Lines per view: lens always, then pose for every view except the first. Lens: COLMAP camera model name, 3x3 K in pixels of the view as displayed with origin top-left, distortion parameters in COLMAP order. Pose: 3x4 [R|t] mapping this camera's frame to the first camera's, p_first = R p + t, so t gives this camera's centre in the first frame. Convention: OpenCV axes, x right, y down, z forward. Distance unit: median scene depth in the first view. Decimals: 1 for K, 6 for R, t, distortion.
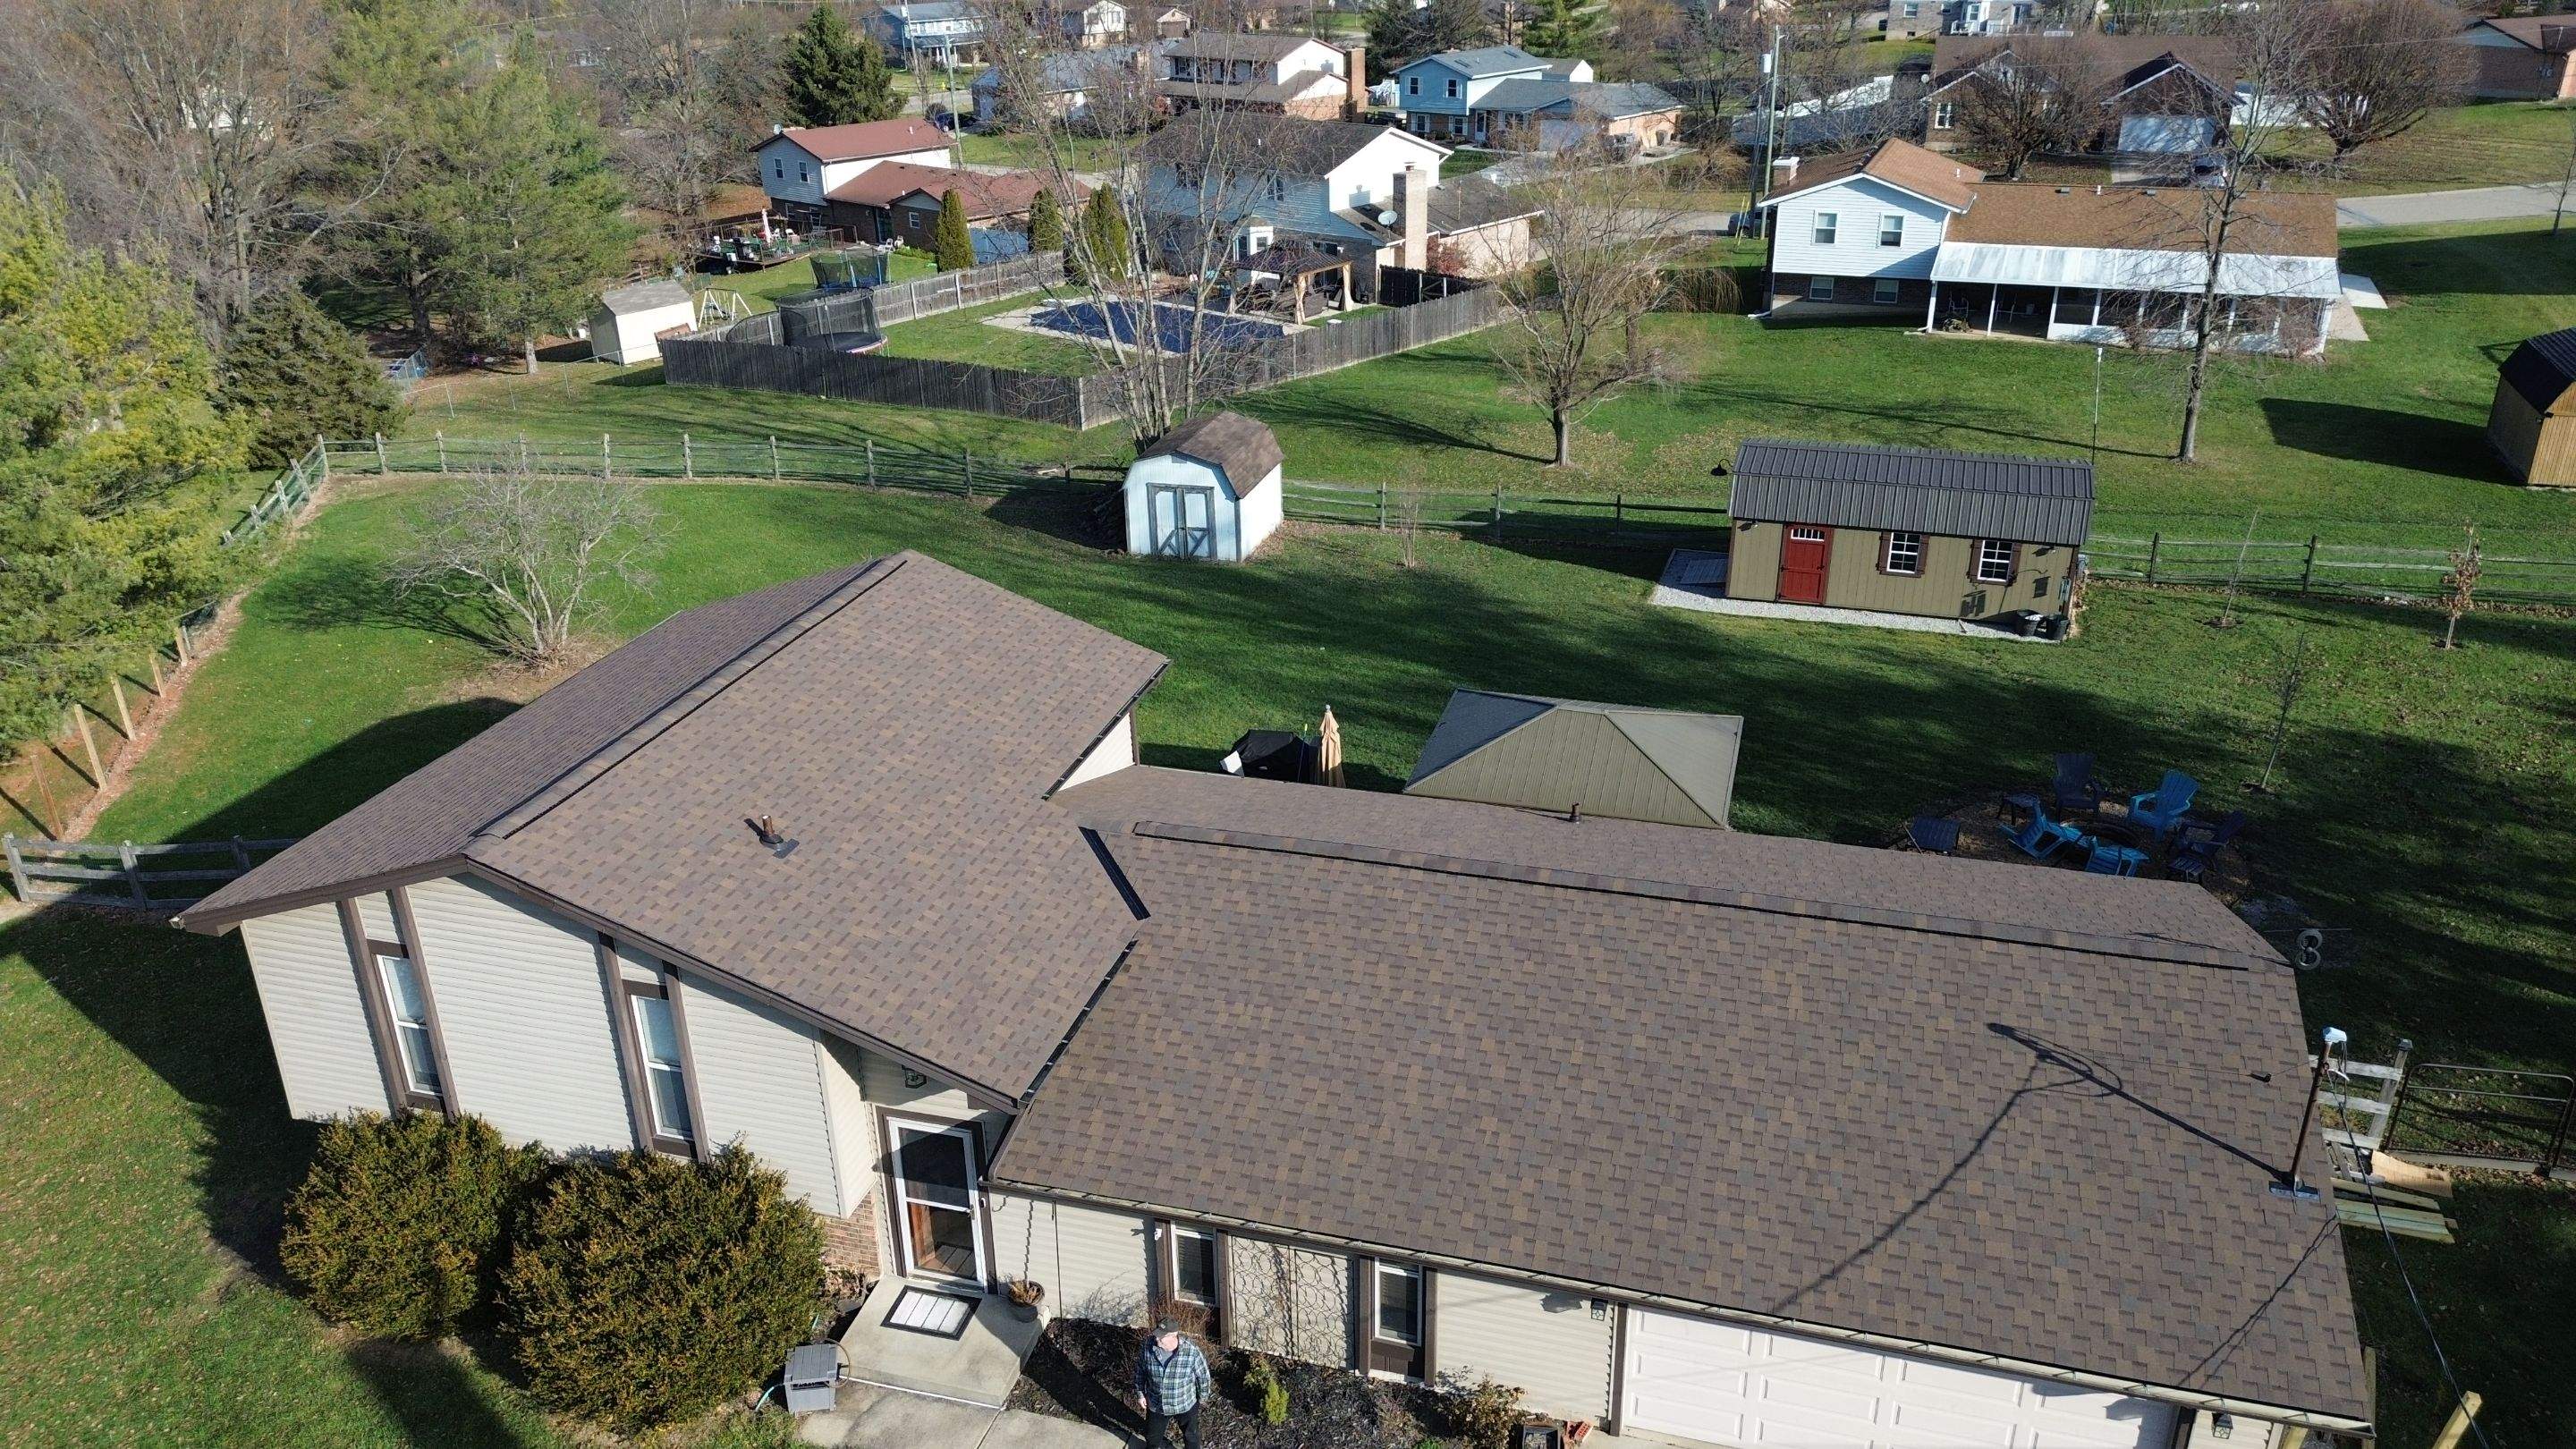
lens RADIAL K [[1810.3, 0, 1299.7], [0, 1810.3, 723.1], [0, 0, 1]] dist [0.080469, -0.082186]
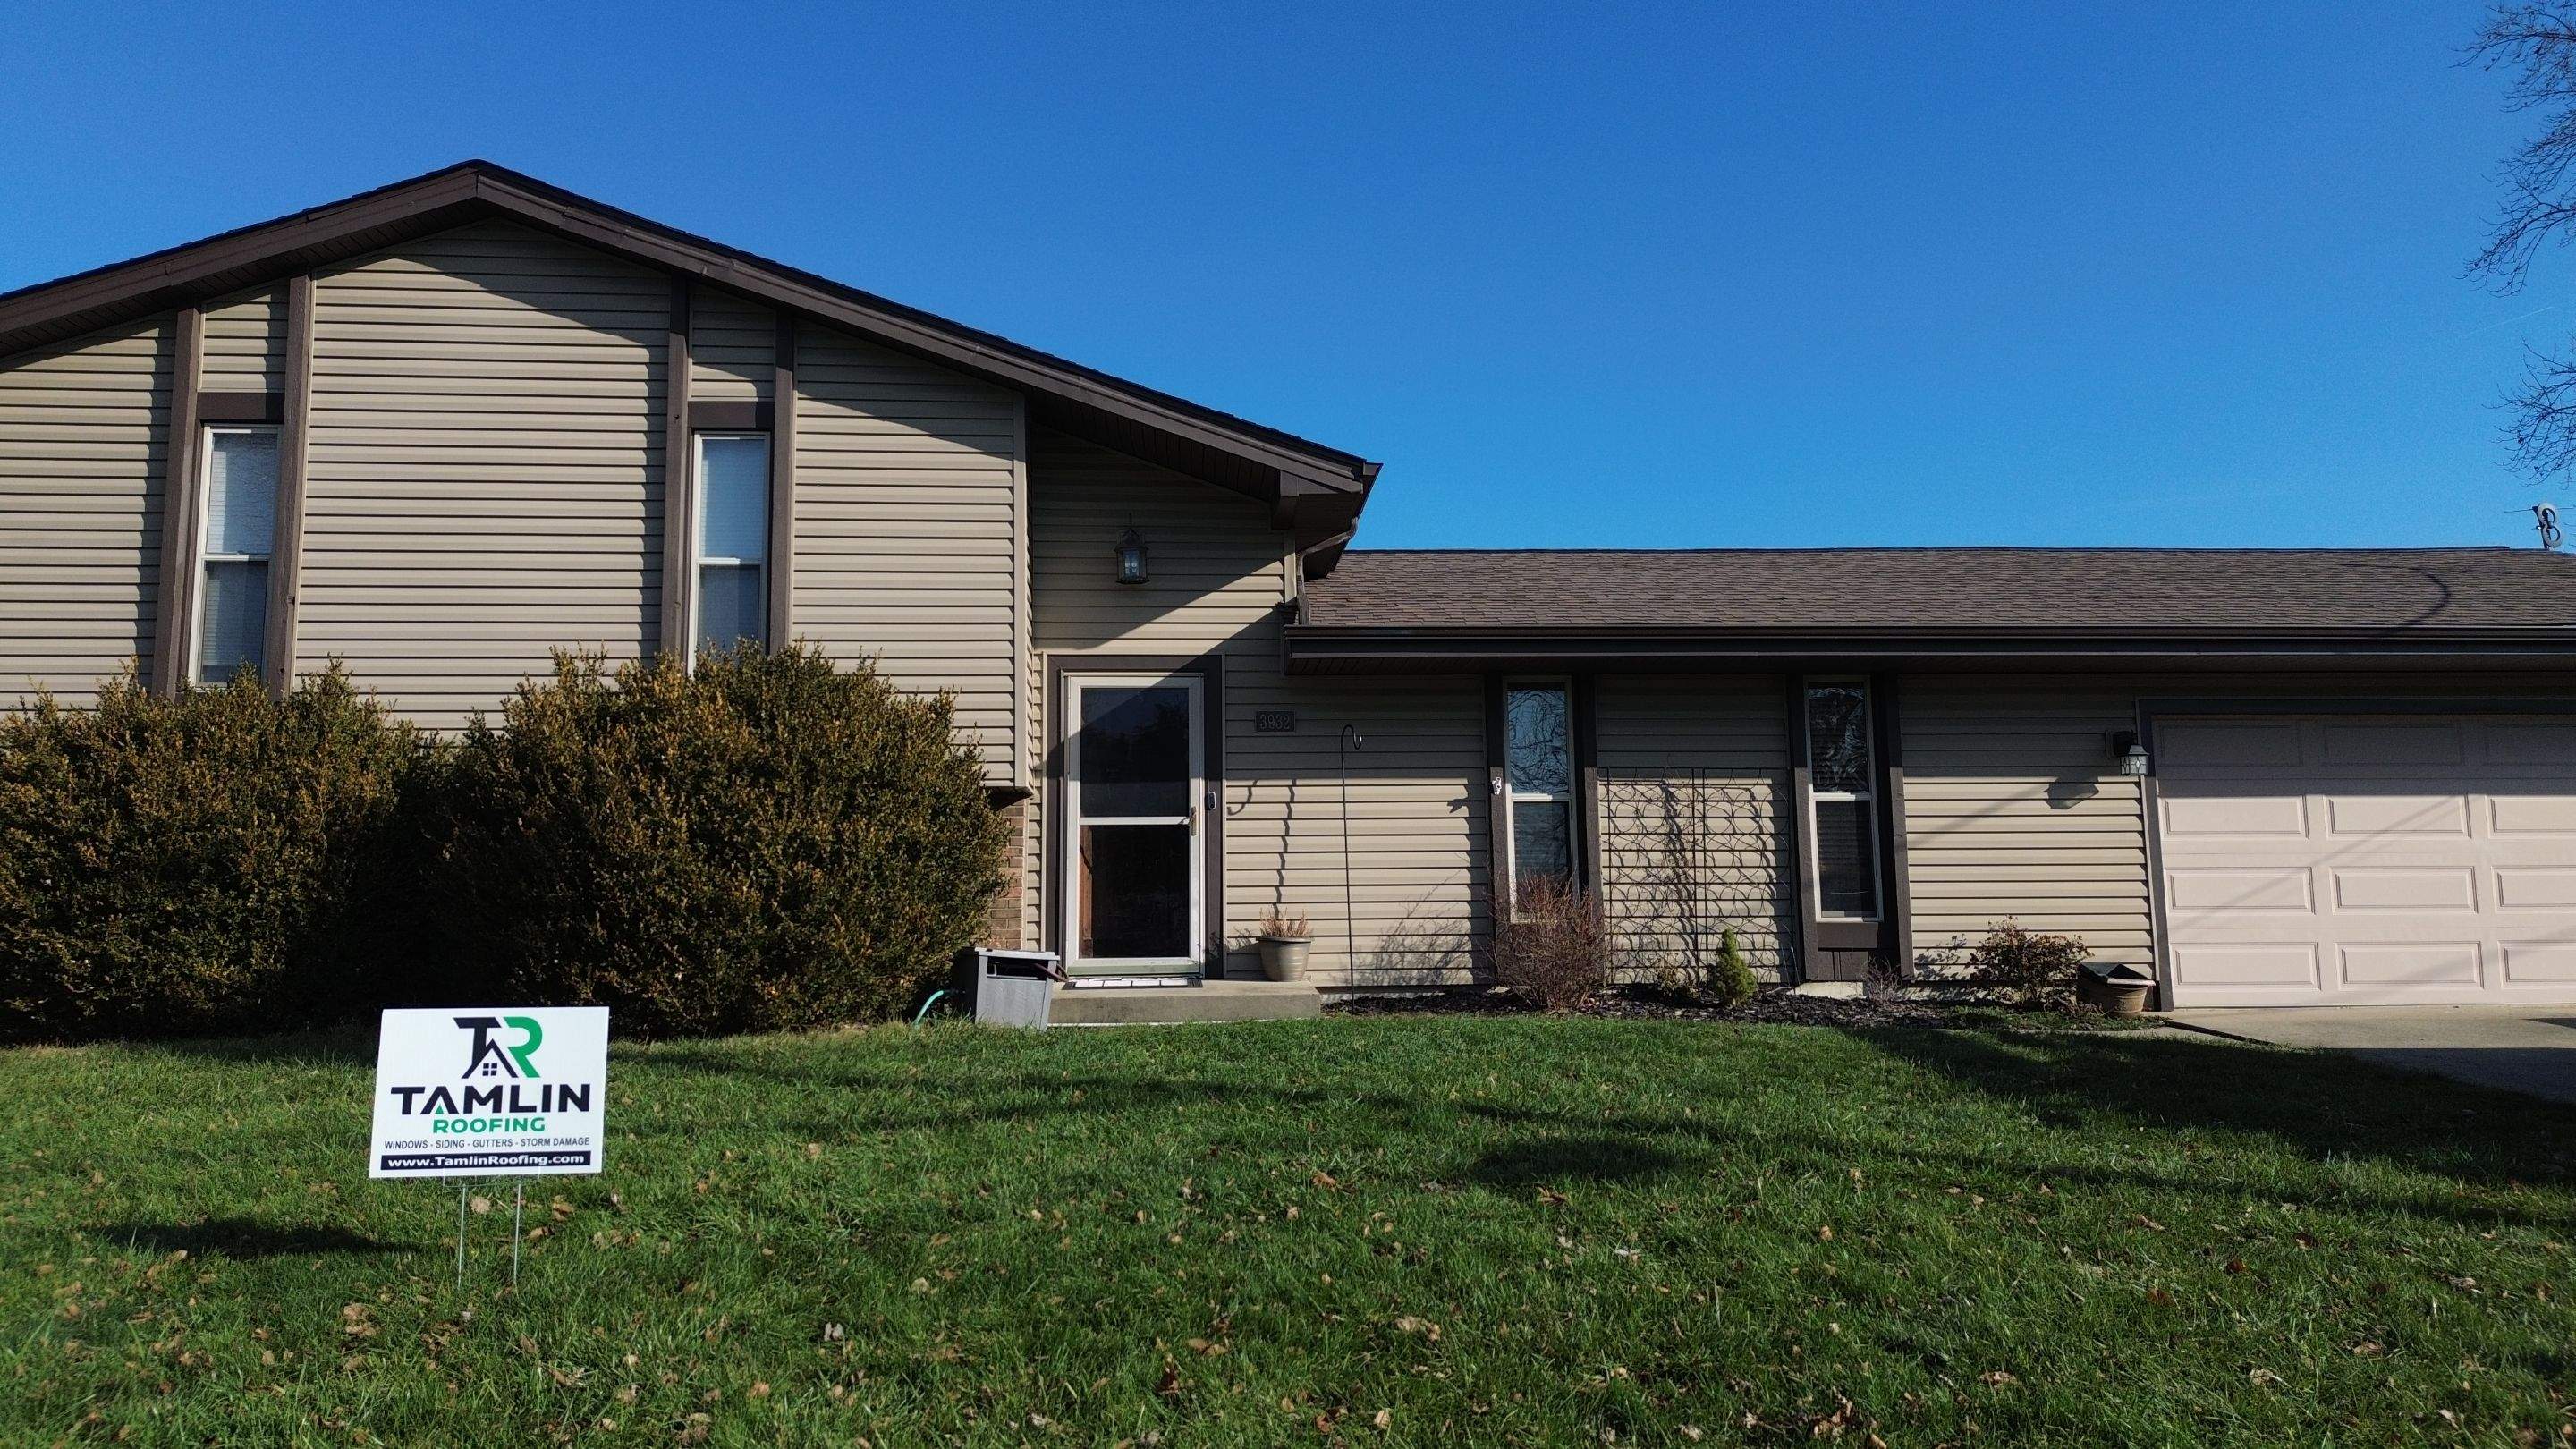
lens RADIAL K [[1810.3, 0, 1299.7], [0, 1810.3, 723.1], [0, 0, 1]] dist [0.080469, -0.082186]
pose [[0.941740, 0.047612, 0.332955, -0.164594], [0.135874, 0.851703, -0.506102, 0.260389], [-0.307676, 0.521857, 0.795614, 0.207578]]
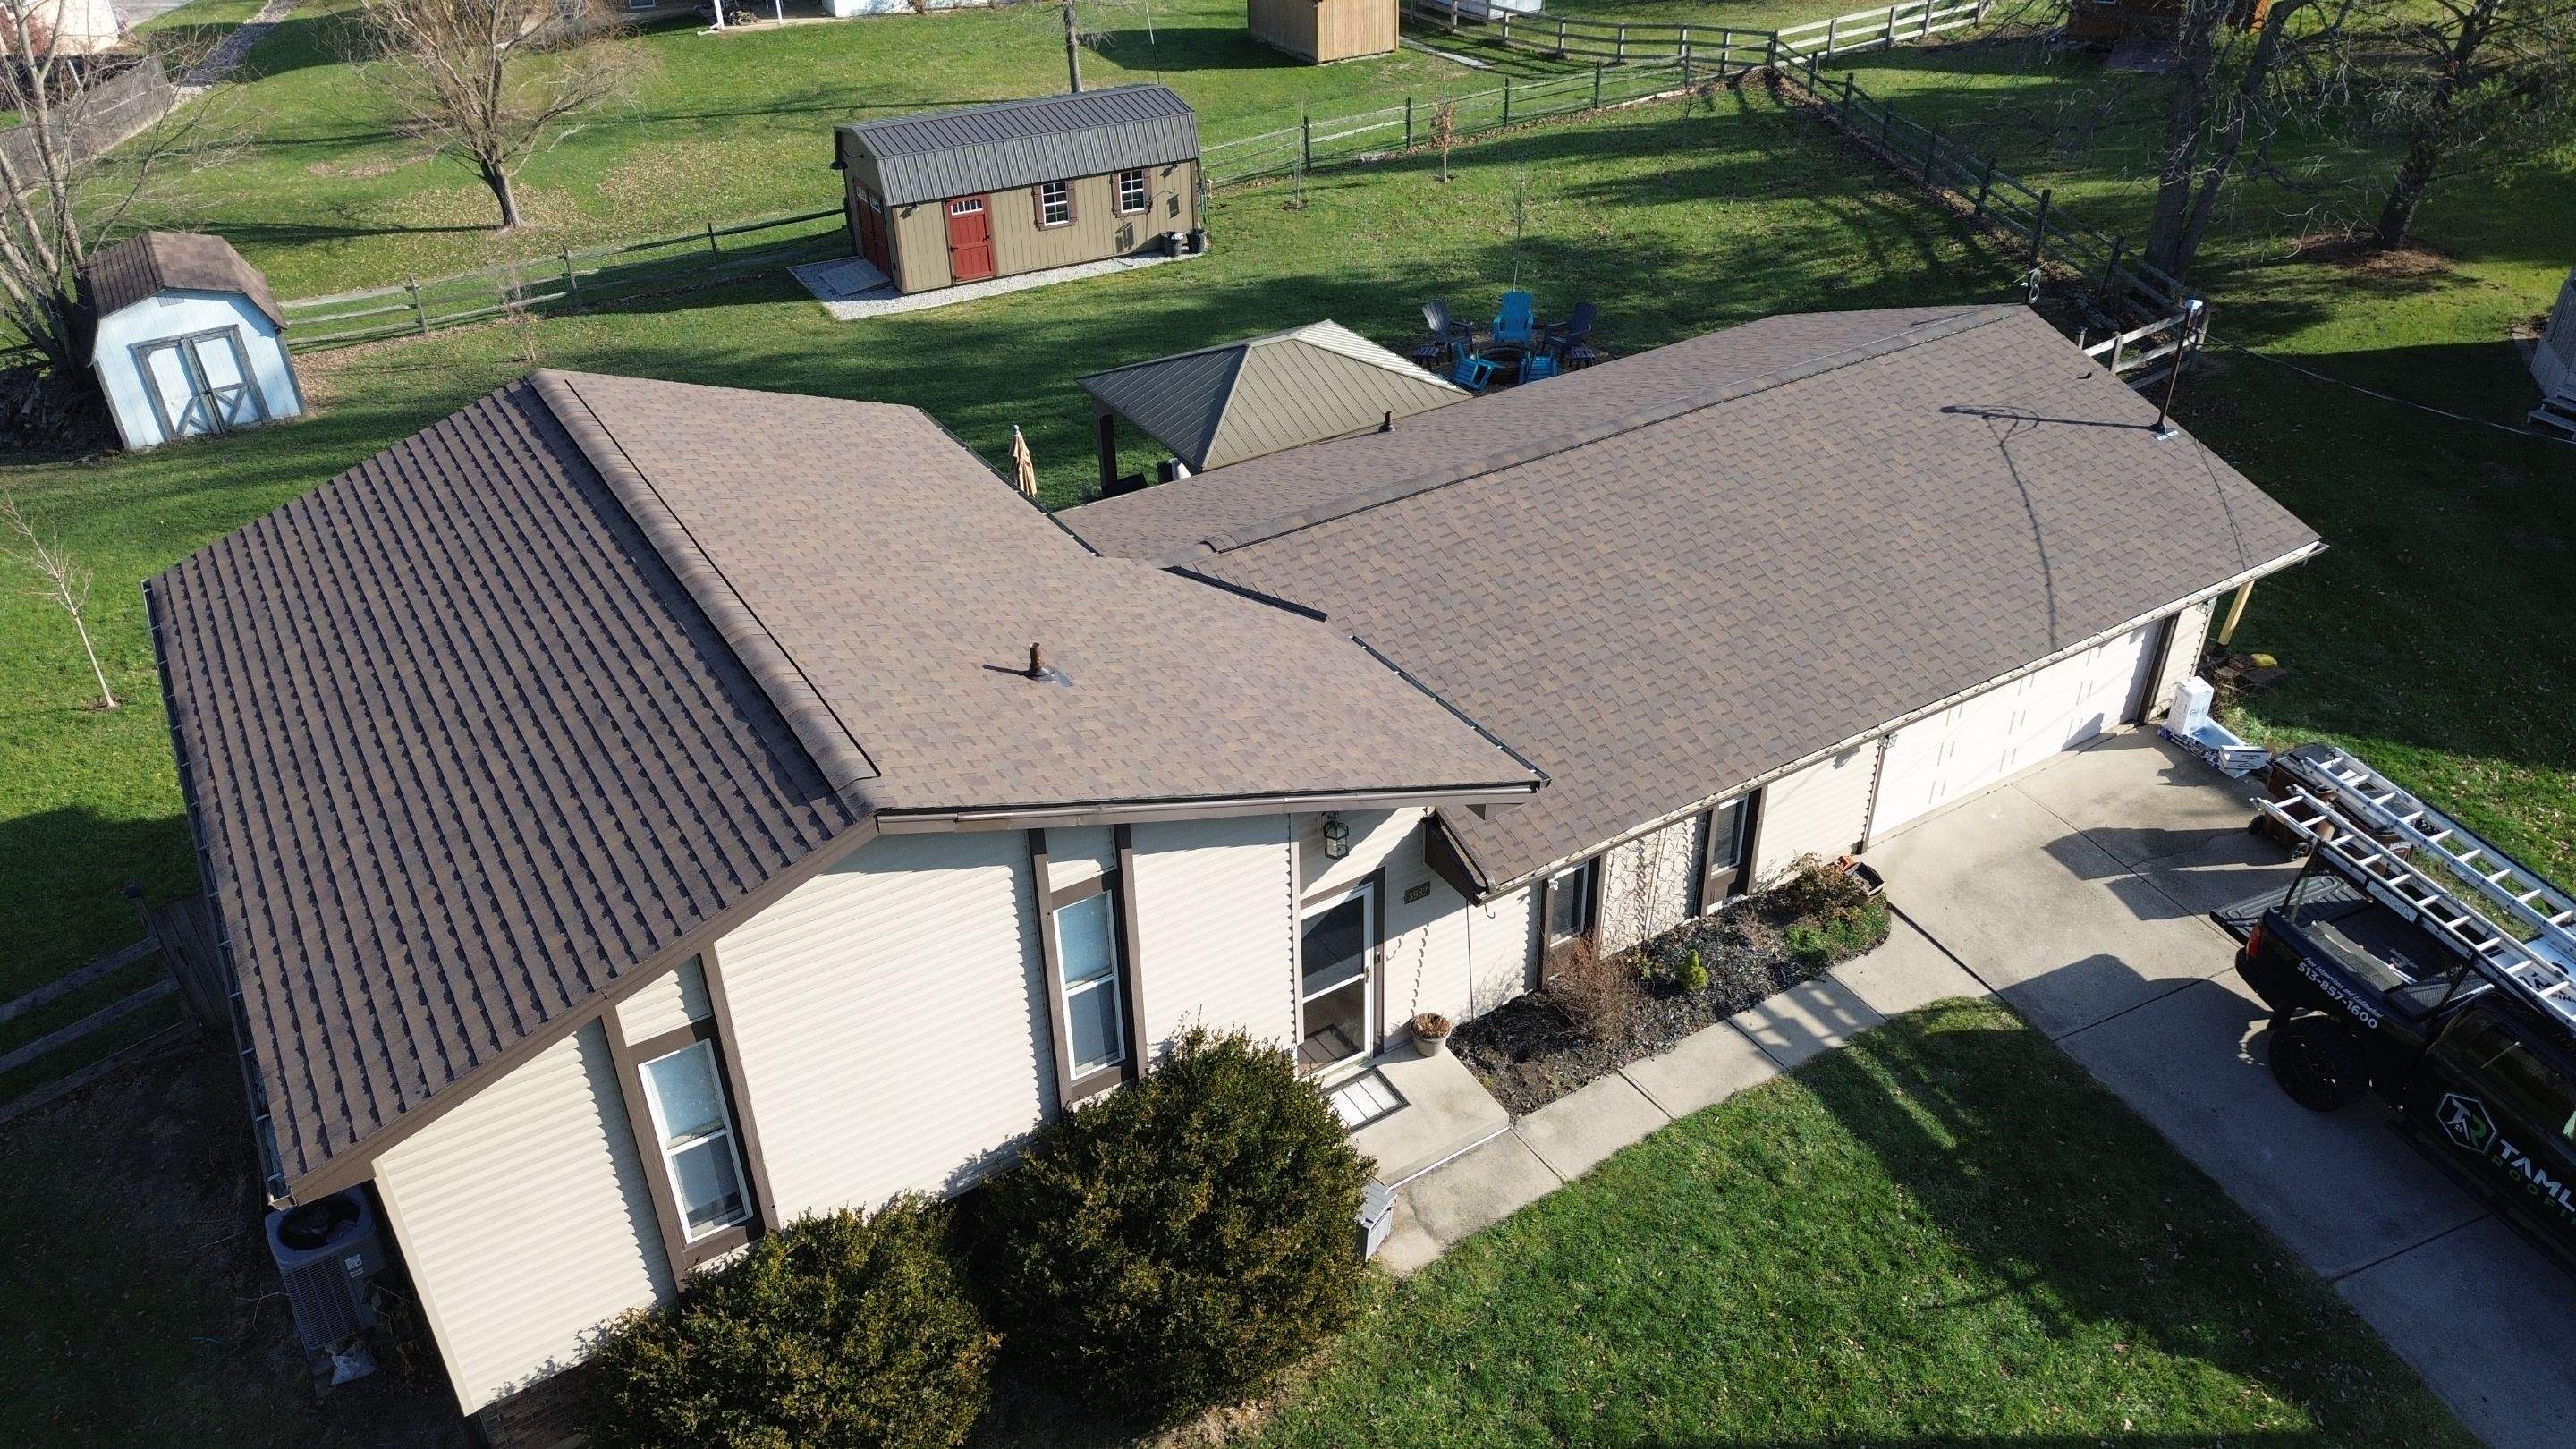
lens RADIAL K [[1810.3, 0, 1299.7], [0, 1810.3, 723.1], [0, 0, 1]] dist [0.080469, -0.082186]
pose [[0.669227, -0.392442, 0.630971, -0.322273], [0.311016, 0.919132, 0.241795, -0.030210], [-0.674837, 0.034426, 0.737164, 0.169855]]
